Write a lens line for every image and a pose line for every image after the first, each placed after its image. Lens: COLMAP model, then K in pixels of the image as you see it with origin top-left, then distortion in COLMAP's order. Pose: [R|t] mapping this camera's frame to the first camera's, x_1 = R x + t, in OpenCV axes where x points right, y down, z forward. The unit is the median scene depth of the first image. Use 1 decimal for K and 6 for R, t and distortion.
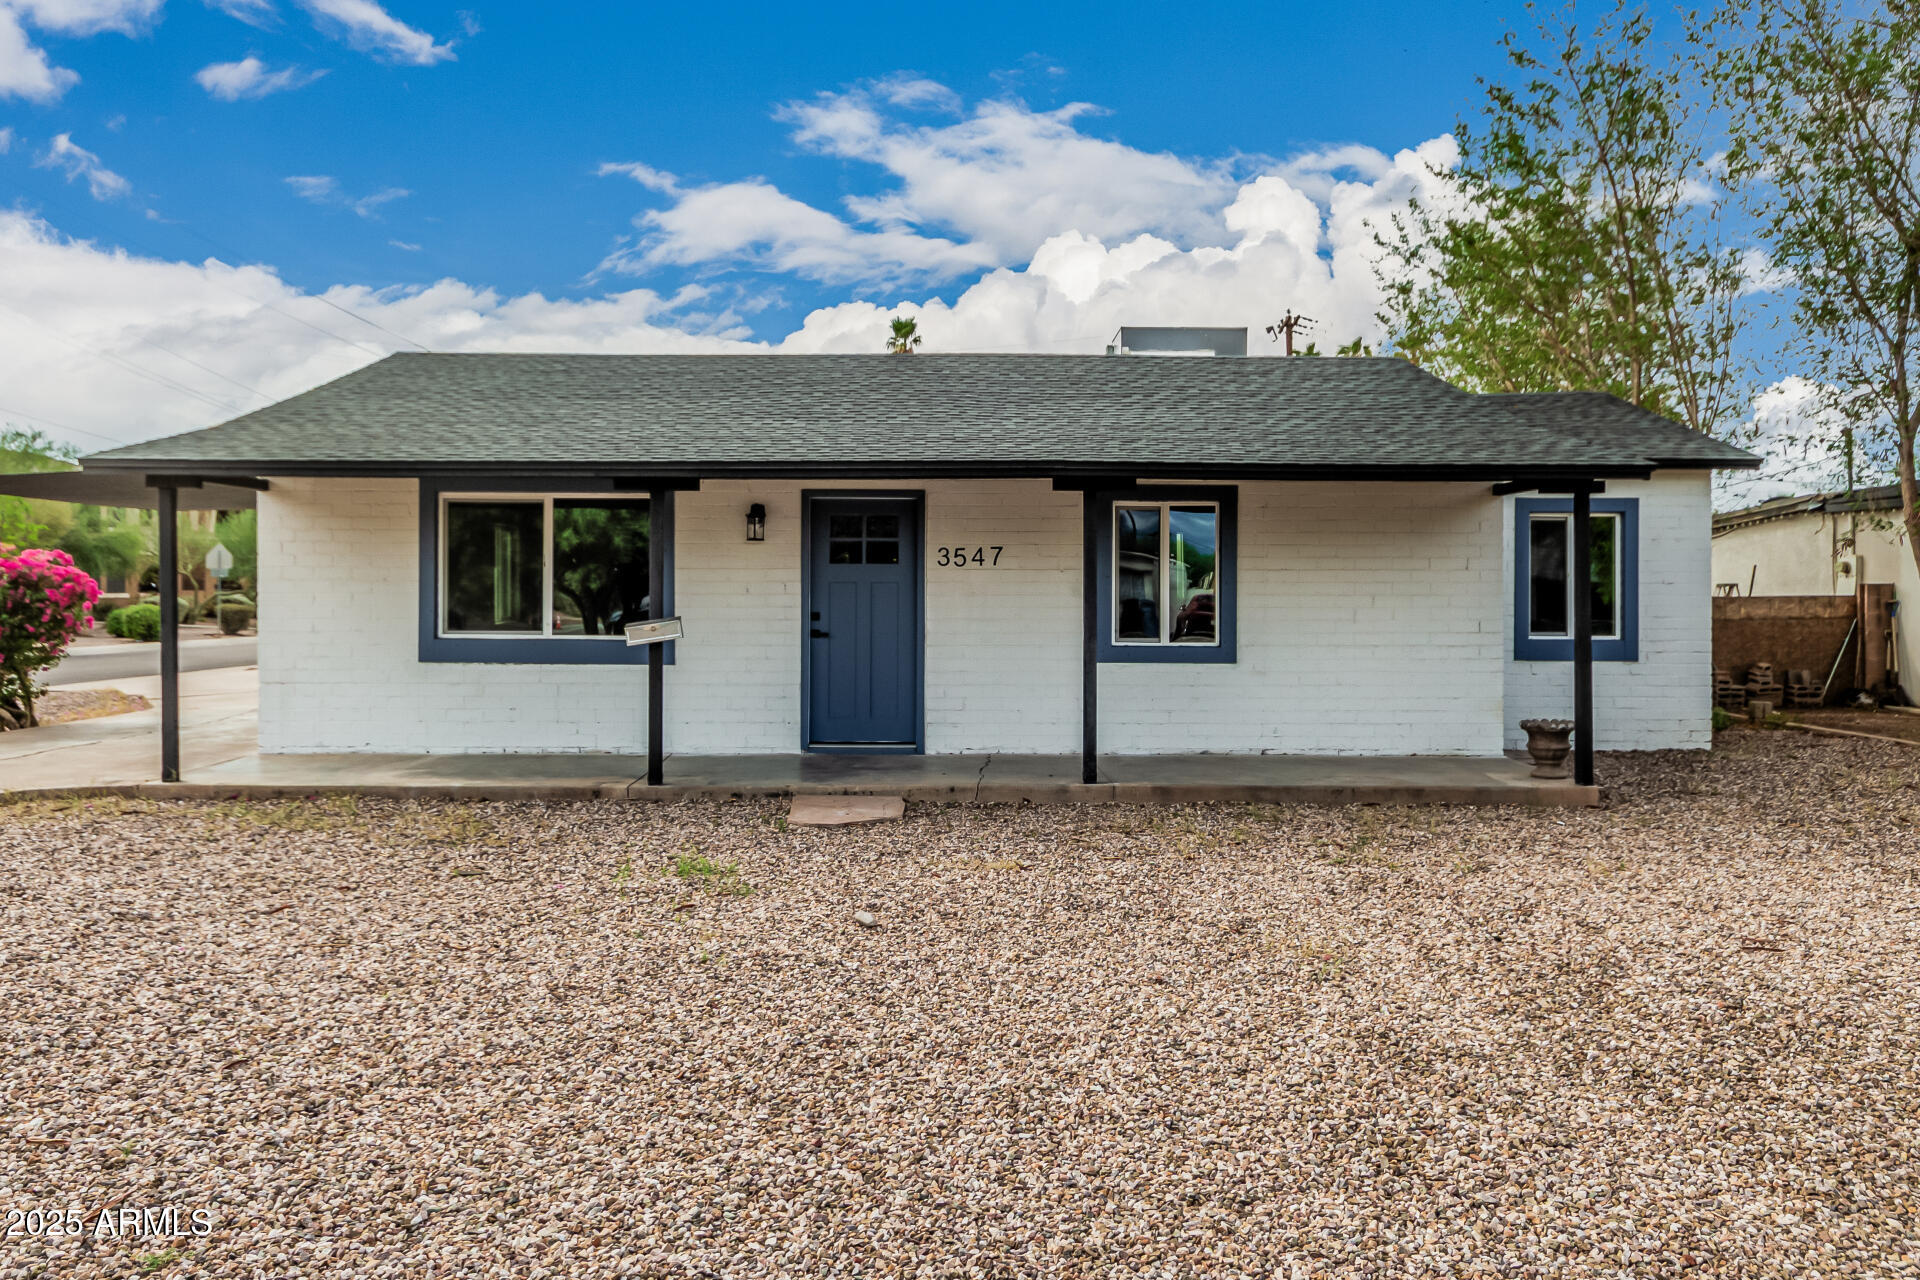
lens RADIAL K [[923.7, 0, 996.0], [0, 923.7, 584.7], [0, 0, 1]] dist [0.001204, -0.000318]
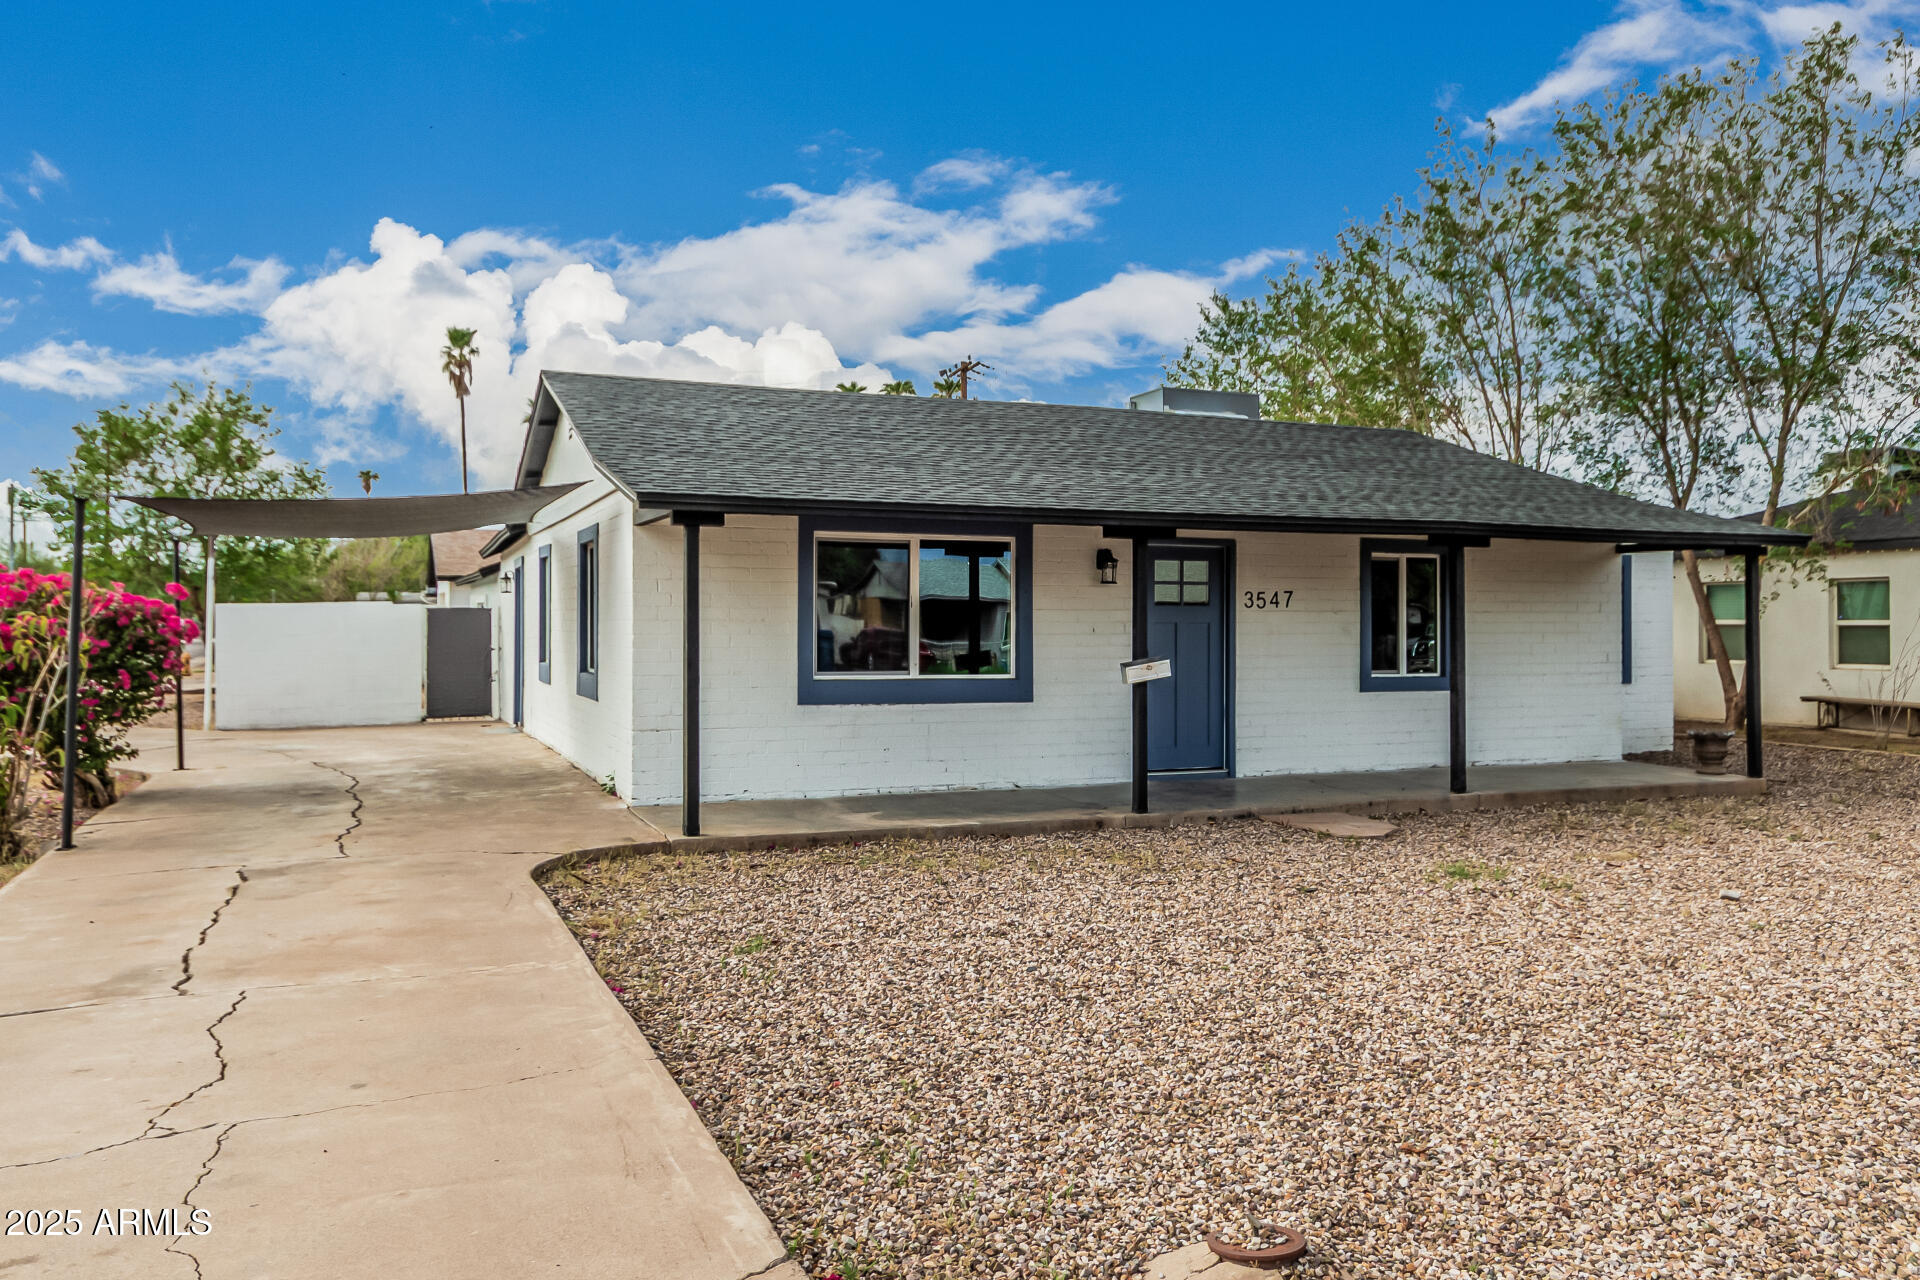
lens RADIAL K [[944.5, 0, 959.0], [0, 944.5, 619.1], [0, 0, 1]] dist [0.000028, -0.000590]
pose [[0.963127, 0.000085, 0.269048, -0.702070], [0.001648, 0.999979, -0.006215, -0.000036], [-0.269043, 0.006429, 0.963107, -0.005645]]
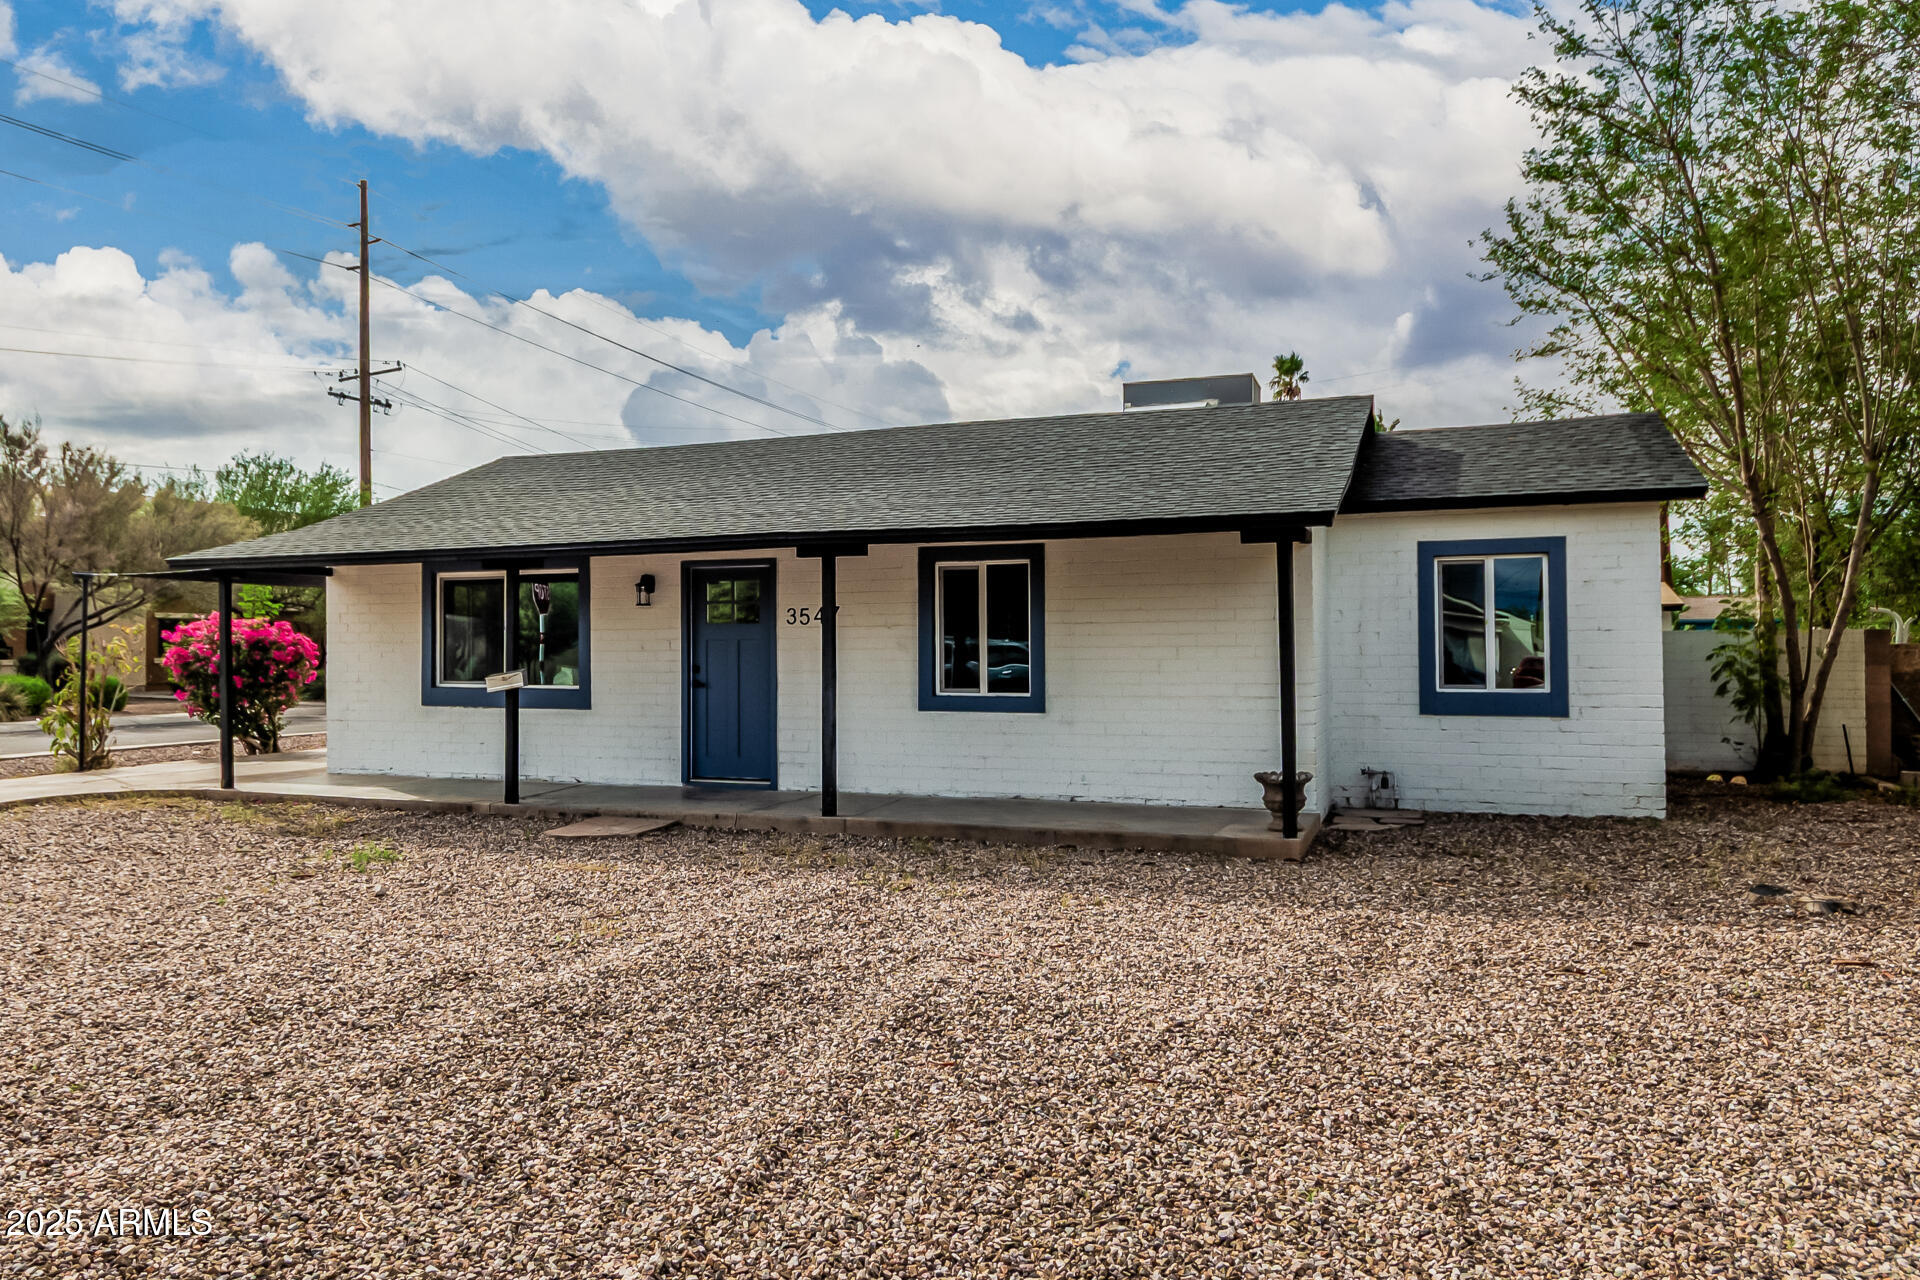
lens RADIAL K [[891.3, 0, 949.4], [0, 891.3, 653.6], [0, 0, 1]] dist [0.009661, -0.001383]
pose [[0.963401, -0.007303, -0.267965, 0.423300], [0.011214, 0.999852, 0.013067, 0.003107], [0.267830, -0.015594, 0.963340, -0.002970]]
